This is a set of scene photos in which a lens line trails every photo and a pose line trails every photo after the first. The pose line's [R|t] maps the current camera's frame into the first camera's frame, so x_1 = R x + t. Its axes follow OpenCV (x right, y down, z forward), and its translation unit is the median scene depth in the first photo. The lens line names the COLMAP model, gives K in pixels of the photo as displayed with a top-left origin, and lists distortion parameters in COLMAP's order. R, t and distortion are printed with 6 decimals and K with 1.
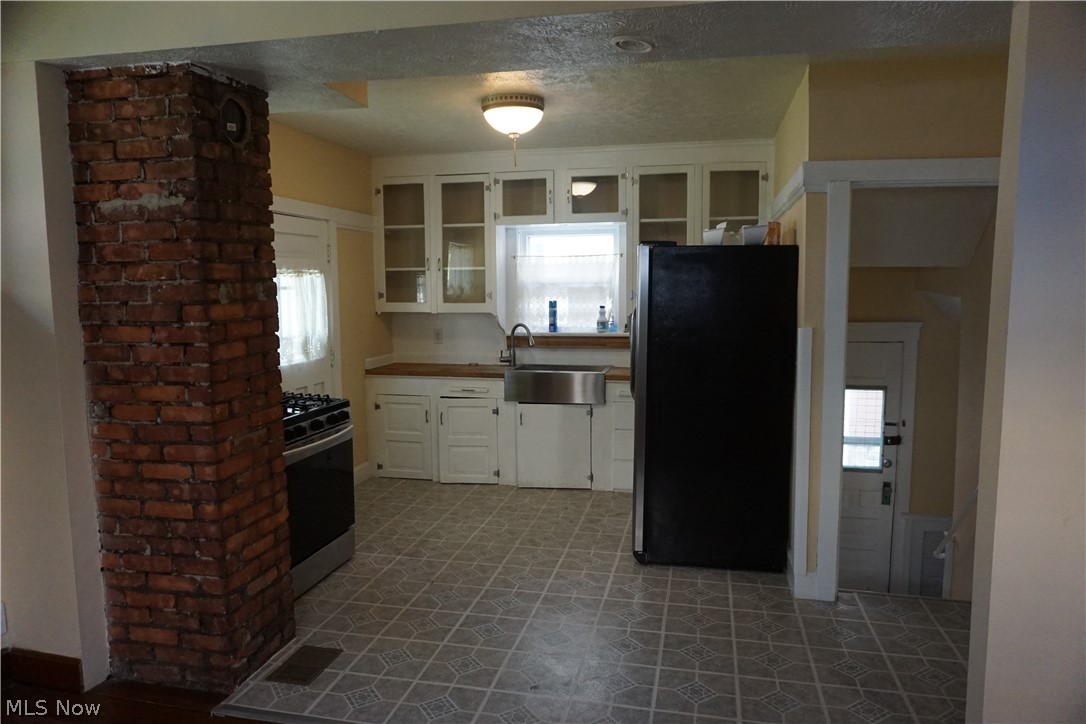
lens RADIAL K [[722.6, 0, 544.2], [0, 722.6, 365.9], [0, 0, 1]] dist [-0.027070, 0.000402]
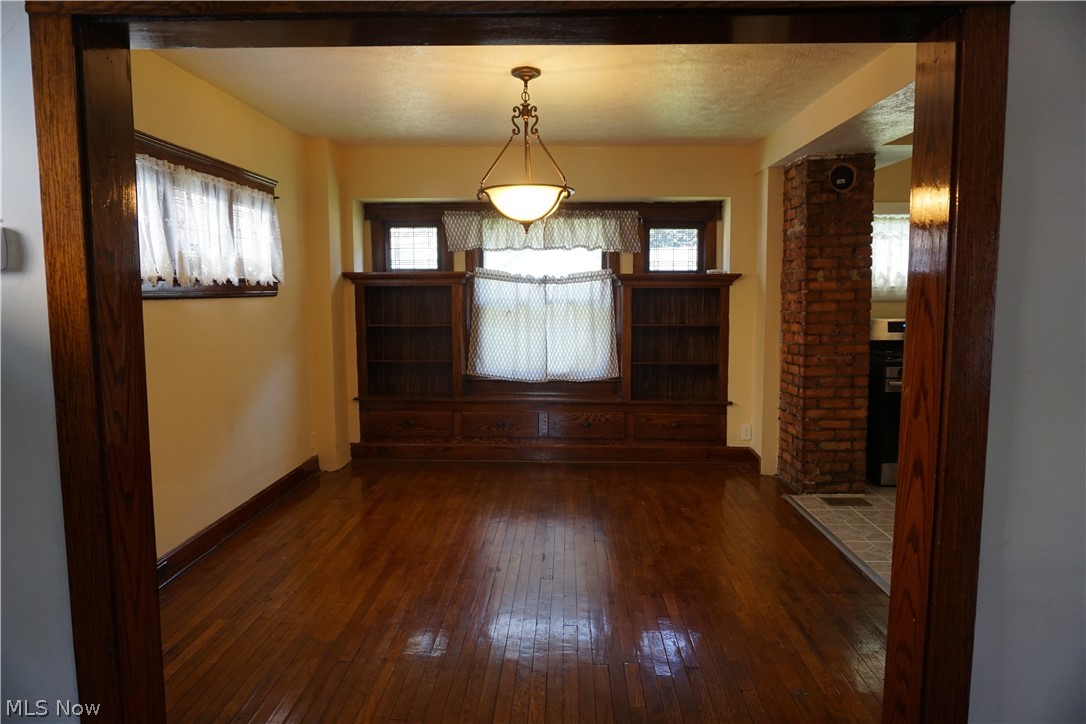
lens RADIAL K [[722.6, 0, 542.5], [0, 722.6, 362.0], [0, 0, 1]] dist [-0.027070, 0.000402]
pose [[0.185310, 0.099710, -0.977608, 1.194293], [-0.101284, 0.991479, 0.081926, 0.037841], [0.977447, 0.083834, 0.193830, -0.025836]]
